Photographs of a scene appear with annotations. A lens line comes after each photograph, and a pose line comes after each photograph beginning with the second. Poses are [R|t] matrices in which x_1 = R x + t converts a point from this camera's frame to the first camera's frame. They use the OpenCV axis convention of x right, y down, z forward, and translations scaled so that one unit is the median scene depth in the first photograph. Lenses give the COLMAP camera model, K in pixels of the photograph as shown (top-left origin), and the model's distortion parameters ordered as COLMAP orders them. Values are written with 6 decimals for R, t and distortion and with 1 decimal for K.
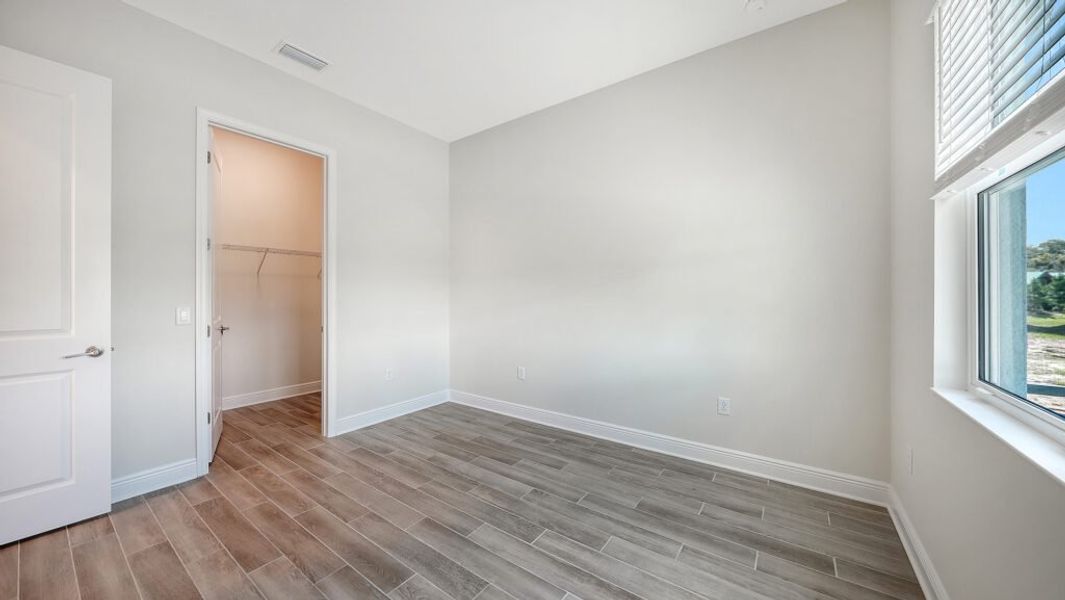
lens RADIAL K [[370.0, 0, 530.8], [0, 370.0, 295.1], [0, 0, 1]] dist [0.000939, -0.000061]
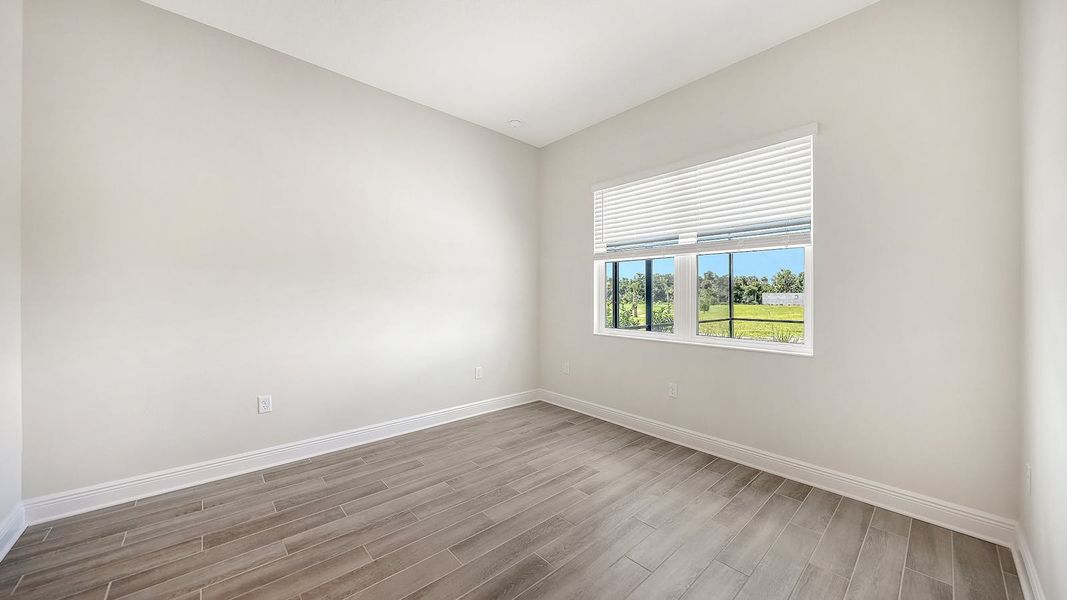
lens RADIAL K [[374.3, 0, 531.4], [0, 374.3, 296.3], [0, 0, 1]] dist [0.001842, -0.000049]
pose [[0.210344, 0.006733, 0.977604, -0.948239], [-0.006664, 0.999963, -0.005453, 0.009474], [-0.977605, -0.005368, 0.210381, 0.539265]]
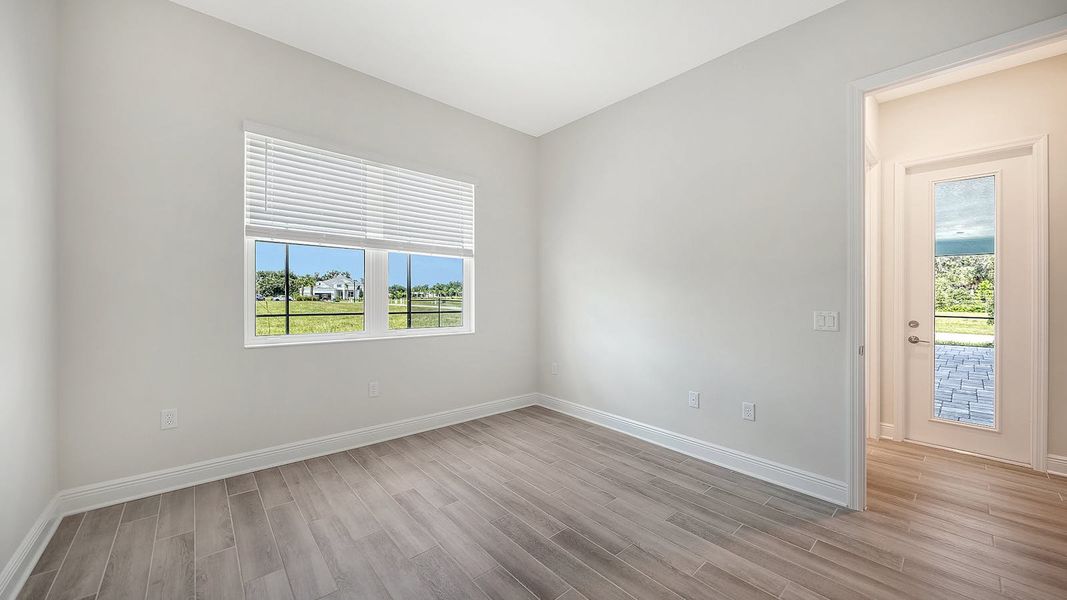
lens RADIAL K [[380.6, 0, 532.8], [0, 380.6, 294.1], [0, 0, 1]] dist [-0.000861, -0.000160]
pose [[-0.977226, -0.010361, 0.211949, -0.347180], [-0.011254, 0.999932, -0.003011, 0.001934], [-0.211903, -0.005327, -0.977276, 1.485175]]
